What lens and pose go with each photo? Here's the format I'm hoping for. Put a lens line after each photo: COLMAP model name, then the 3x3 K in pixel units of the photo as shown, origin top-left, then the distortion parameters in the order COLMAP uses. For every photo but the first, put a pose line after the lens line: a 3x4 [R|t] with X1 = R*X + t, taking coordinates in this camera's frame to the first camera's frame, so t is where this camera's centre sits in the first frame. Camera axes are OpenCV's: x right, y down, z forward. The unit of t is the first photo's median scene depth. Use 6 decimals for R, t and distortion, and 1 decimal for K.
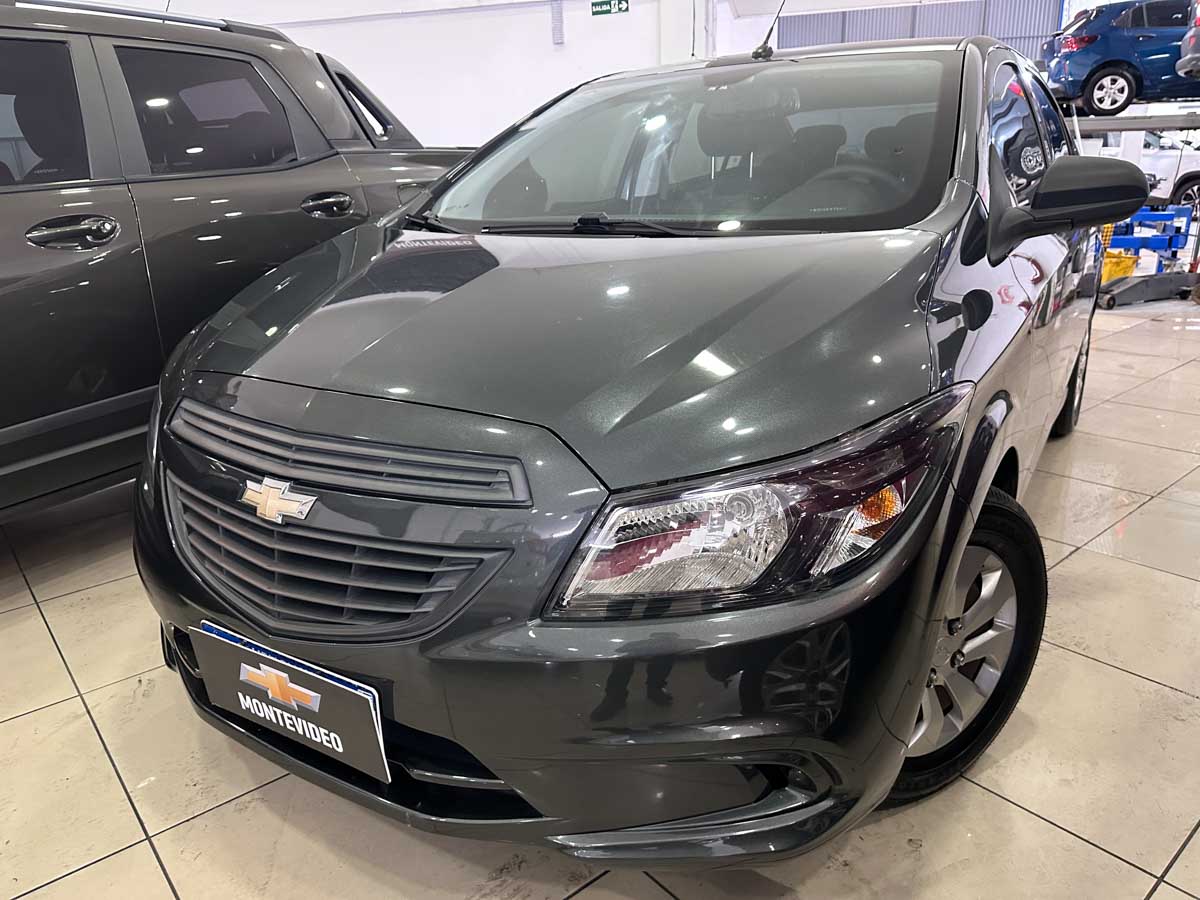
lens RADIAL K [[848.7, 0, 593.7], [0, 848.7, 453.9], [0, 0, 1]] dist [0.005926, -0.018980]
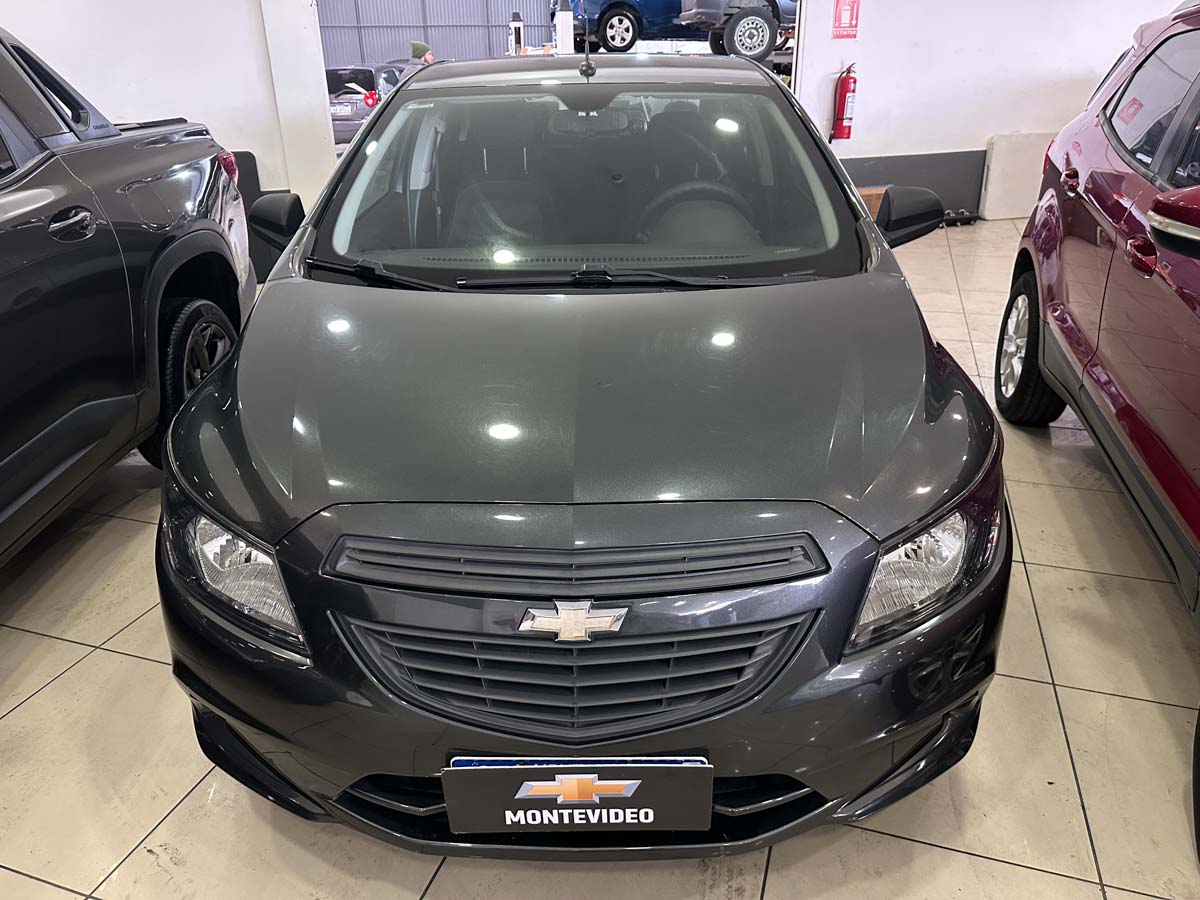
lens RADIAL K [[848.7, 0, 595.0], [0, 848.7, 446.7], [0, 0, 1]] dist [0.005926, -0.018980]
pose [[0.854239, -0.188158, 0.484636, -0.597739], [0.145991, 0.981517, 0.123741, -0.202949], [-0.498962, -0.034952, 0.865919, 0.077341]]
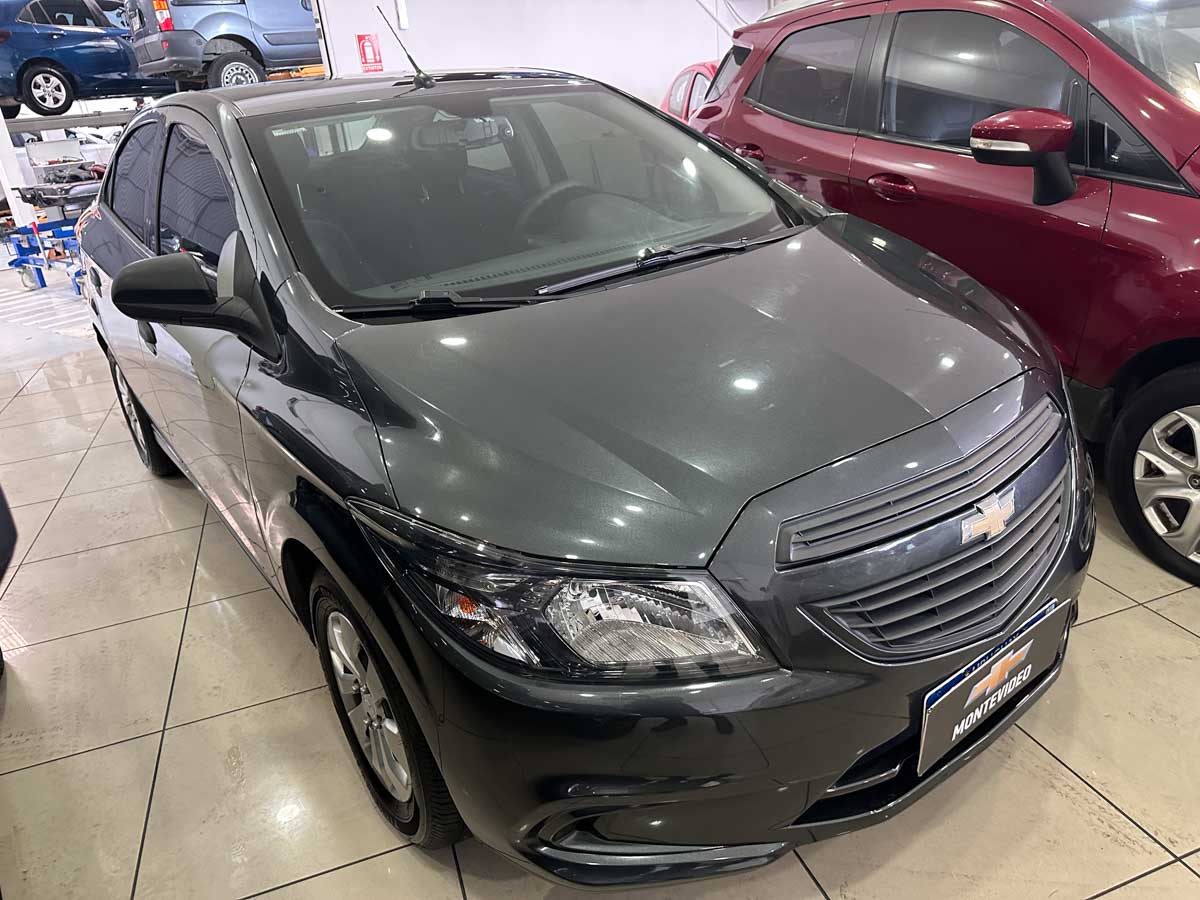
lens RADIAL K [[848.7, 0, 603.7], [0, 848.7, 445.0], [0, 0, 1]] dist [0.005926, -0.018980]
pose [[0.373334, -0.357439, 0.856072, -1.092084], [0.357276, 0.907012, 0.222899, -0.339754], [-0.856140, 0.222638, 0.466322, 0.652247]]
